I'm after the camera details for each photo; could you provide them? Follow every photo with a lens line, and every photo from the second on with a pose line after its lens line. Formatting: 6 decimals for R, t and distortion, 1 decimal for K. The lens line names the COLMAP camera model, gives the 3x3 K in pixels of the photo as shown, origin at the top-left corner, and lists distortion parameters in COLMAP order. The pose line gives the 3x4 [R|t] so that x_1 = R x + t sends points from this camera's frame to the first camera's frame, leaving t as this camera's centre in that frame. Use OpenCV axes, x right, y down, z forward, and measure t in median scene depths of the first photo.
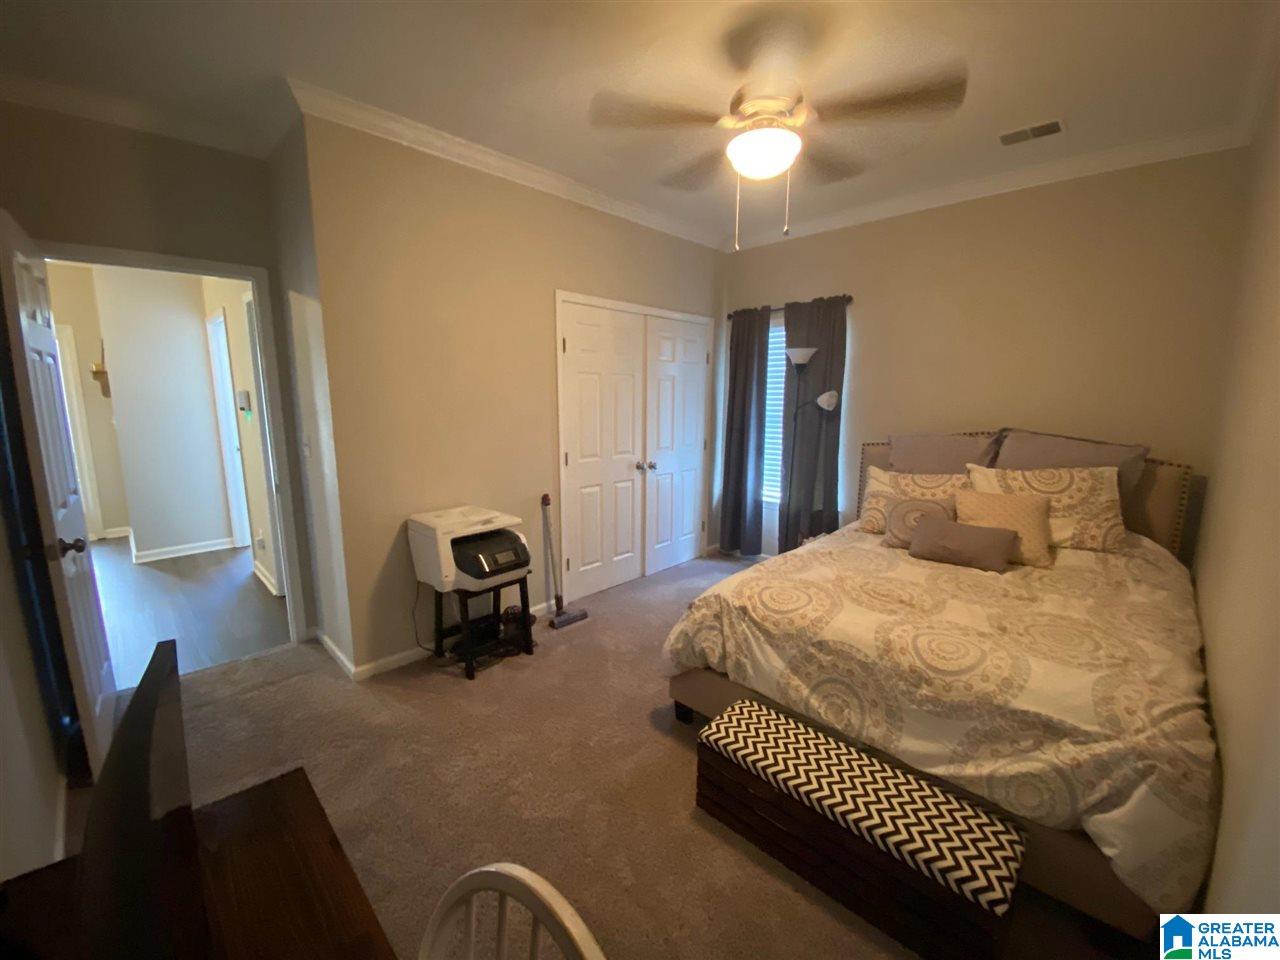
lens RADIAL K [[514.9, 0, 640.0], [0, 514.9, 480.0], [0, 0, 1]] dist [0.042343, -0.032434]
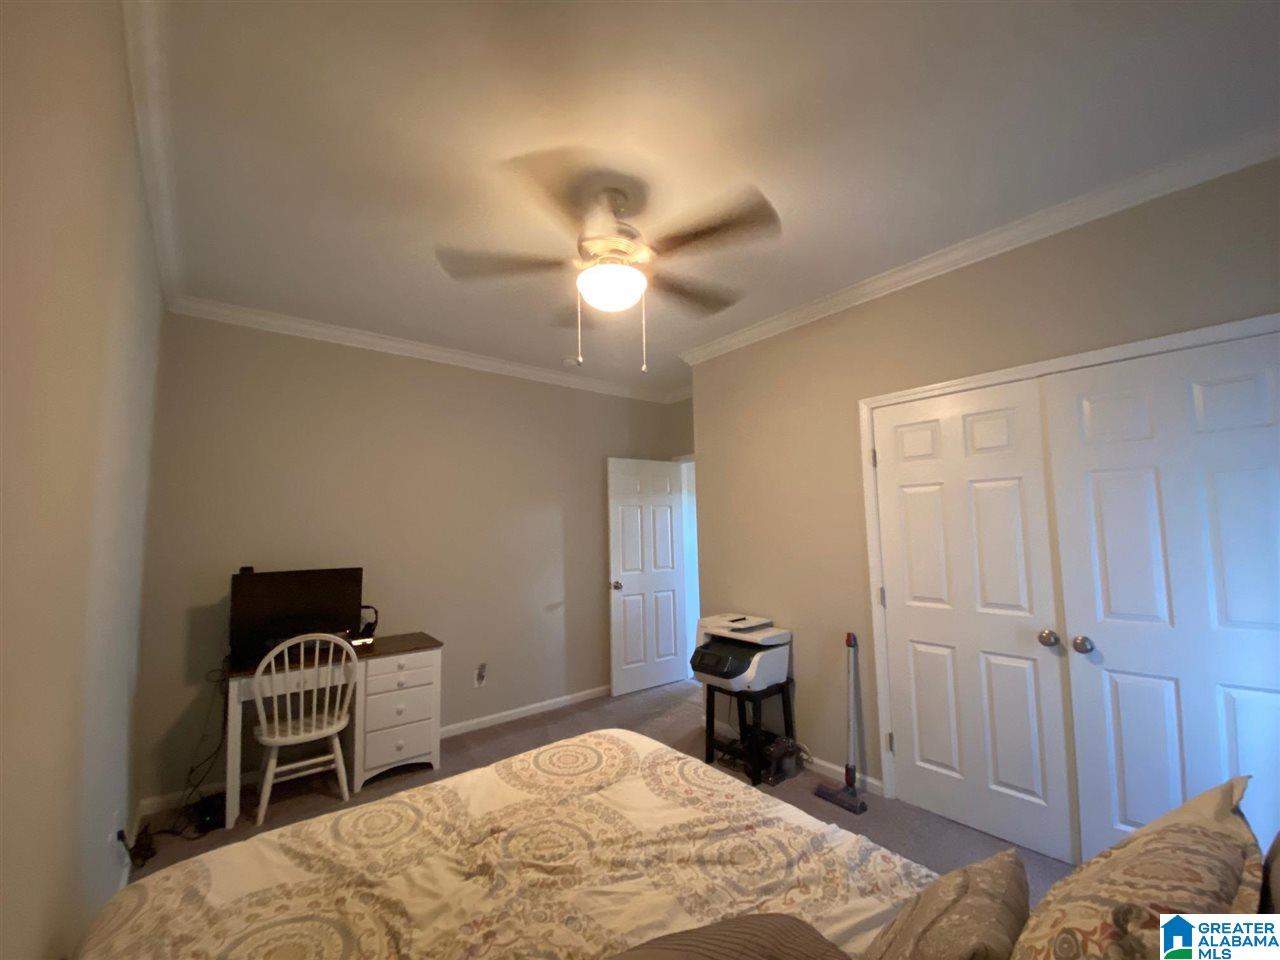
lens RADIAL K [[514.9, 0, 640.0], [0, 514.9, 480.0], [0, 0, 1]] dist [0.042343, -0.032434]
pose [[-0.127839, -0.088575, -0.987832, 0.903273], [-0.134798, 0.988314, -0.071174, -0.140632], [0.982592, 0.124059, -0.138284, 0.932529]]
